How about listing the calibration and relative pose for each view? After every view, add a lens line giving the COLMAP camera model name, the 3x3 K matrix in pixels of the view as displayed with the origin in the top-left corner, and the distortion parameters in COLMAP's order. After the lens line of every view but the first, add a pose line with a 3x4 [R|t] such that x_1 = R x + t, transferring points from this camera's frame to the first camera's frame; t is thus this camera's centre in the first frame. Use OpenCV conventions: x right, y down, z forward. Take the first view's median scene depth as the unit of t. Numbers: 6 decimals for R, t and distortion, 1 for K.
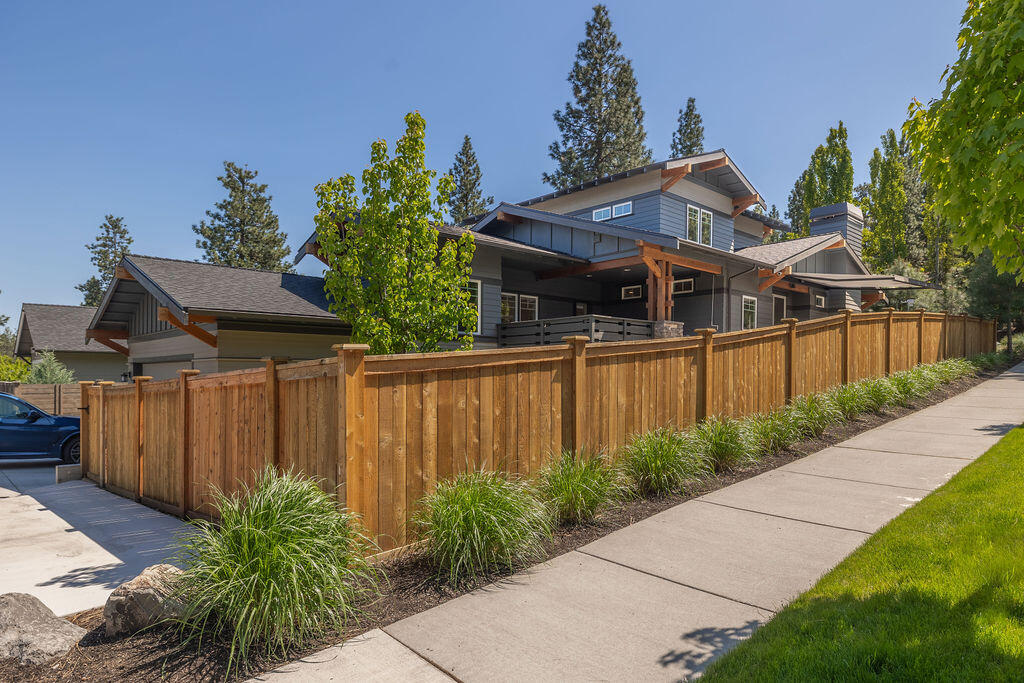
lens RADIAL K [[595.2, 0, 516.3], [0, 595.2, 386.7], [0, 0, 1]] dist [-0.001554, -0.000311]
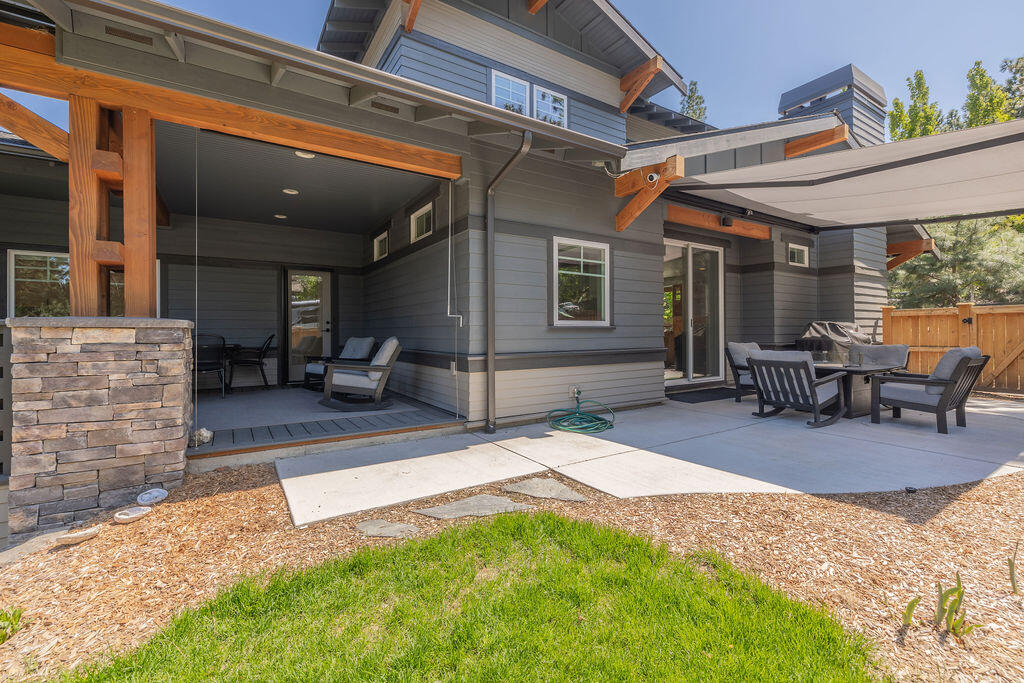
lens RADIAL K [[438.9, 0, 507.8], [0, 438.9, 335.1], [0, 0, 1]] dist [0.000021, -0.000114]
pose [[0.983877, -0.010538, -0.178534, 0.180478], [0.006997, 0.999766, -0.020452, -0.036807], [0.178708, 0.018873, 0.983721, 0.316875]]
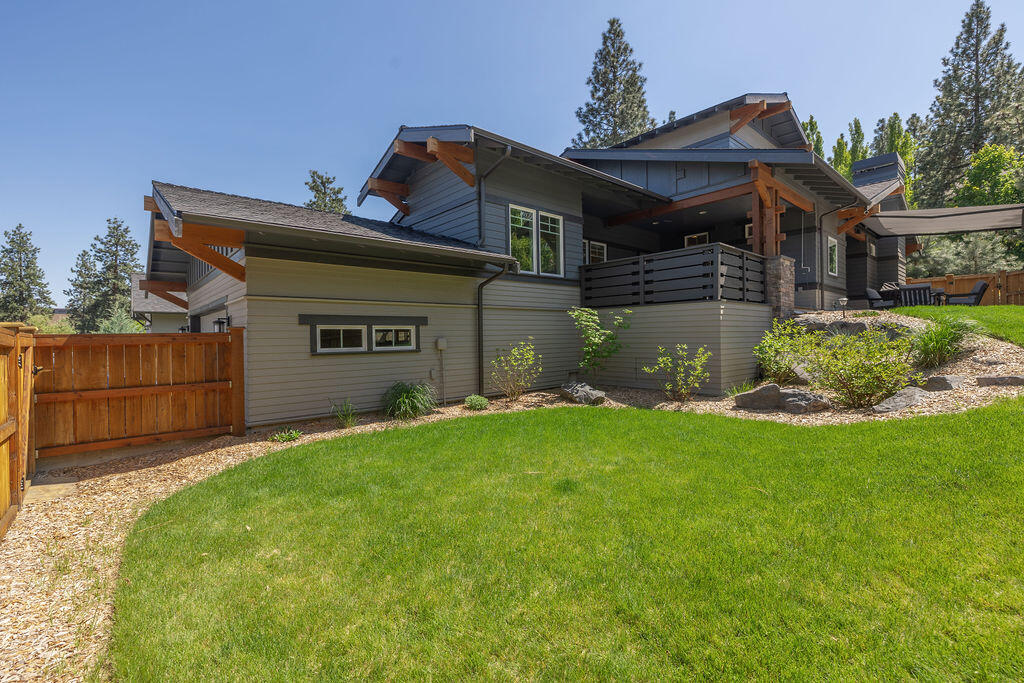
lens RADIAL K [[433.8, 0, 508.8], [0, 433.8, 333.9], [0, 0, 1]] dist [0.021355, -0.000410]
pose [[0.999137, -0.012585, -0.039587, -0.043290], [0.011820, 0.999740, -0.019499, 0.003357], [0.039822, 0.019014, 0.999026, 0.129417]]
